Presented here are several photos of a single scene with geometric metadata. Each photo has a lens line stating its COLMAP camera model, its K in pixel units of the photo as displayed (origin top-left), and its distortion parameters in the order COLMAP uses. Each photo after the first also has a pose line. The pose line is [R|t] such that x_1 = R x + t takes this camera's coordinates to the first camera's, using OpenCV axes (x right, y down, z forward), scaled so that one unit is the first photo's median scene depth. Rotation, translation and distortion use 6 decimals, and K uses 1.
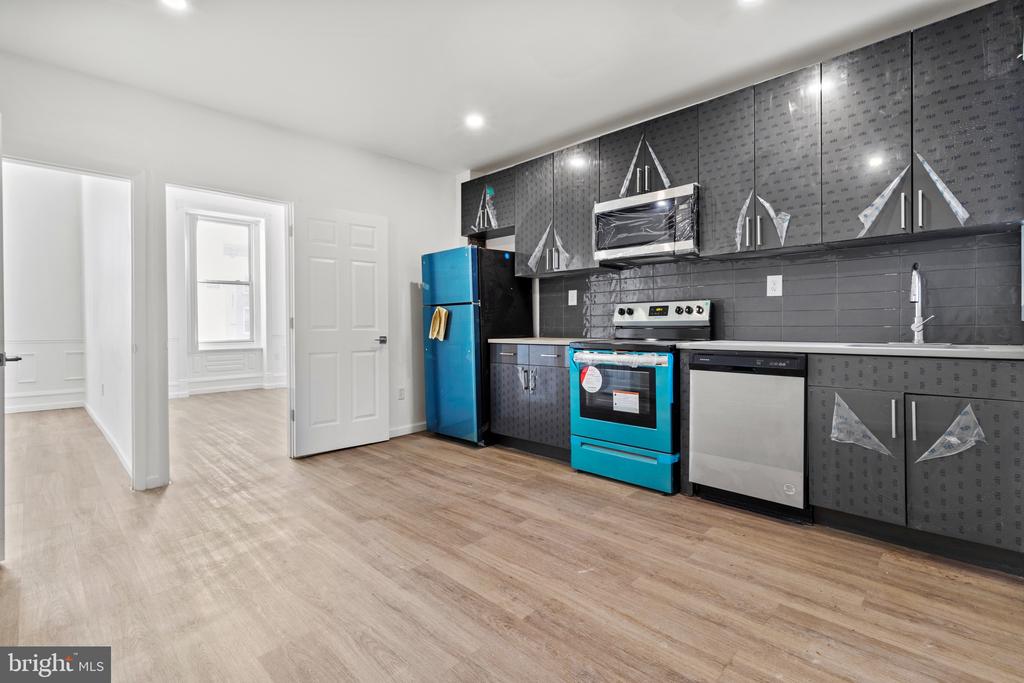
lens RADIAL K [[475.9, 0, 518.6], [0, 475.9, 324.2], [0, 0, 1]] dist [-0.000298, 0.001198]
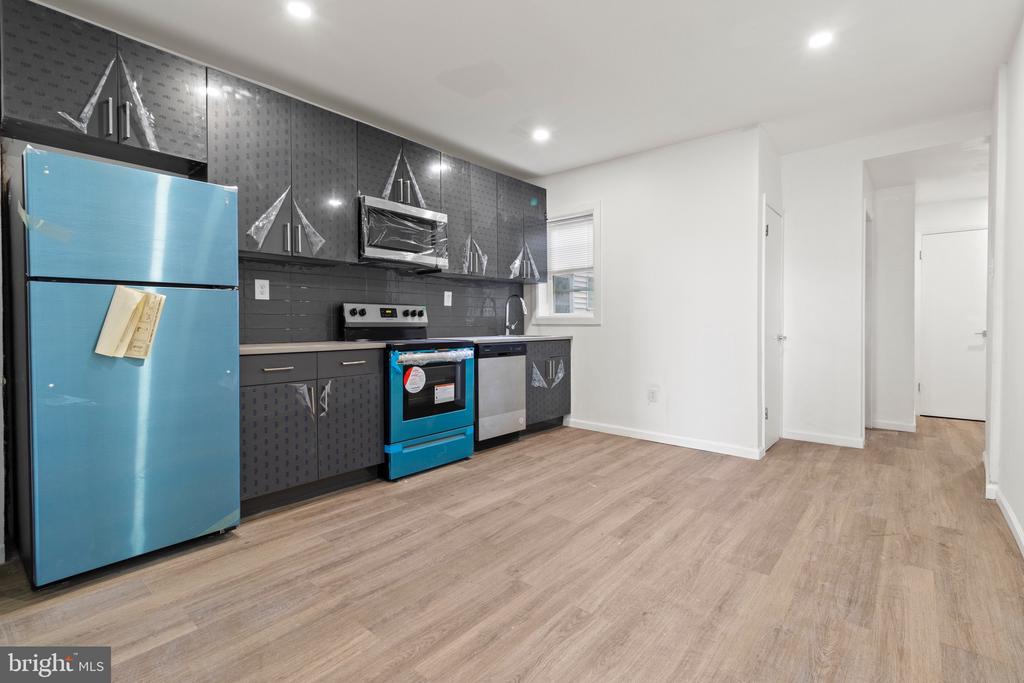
lens RADIAL K [[475.9, 0, 518.6], [0, 475.9, 324.2], [0, 0, 1]] dist [-0.000298, 0.001198]
pose [[-0.083897, 0.005341, 0.996460, -0.918560], [-0.000242, 0.999985, -0.005380, 0.003786], [-0.996474, -0.000693, -0.083894, 0.914342]]
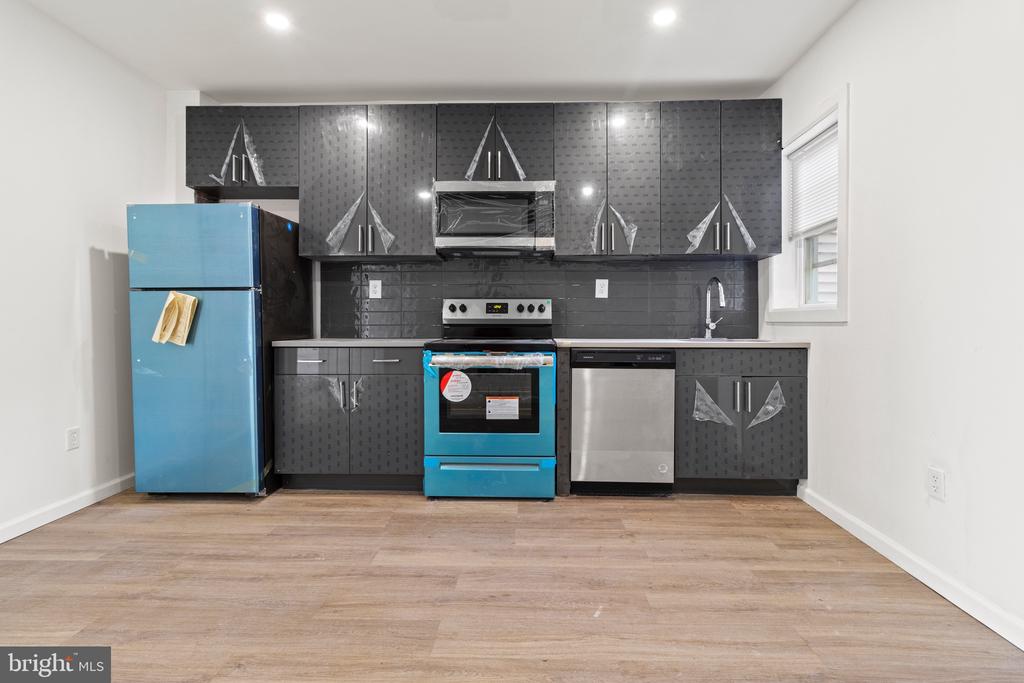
lens RADIAL K [[475.9, 0, 518.6], [0, 475.9, 324.2], [0, 0, 1]] dist [-0.000298, 0.001198]
pose [[0.734281, 0.006229, 0.678818, -0.362102], [-0.007536, 0.999971, -0.001024, 0.005169], [-0.678804, -0.004364, 0.734306, 0.317384]]
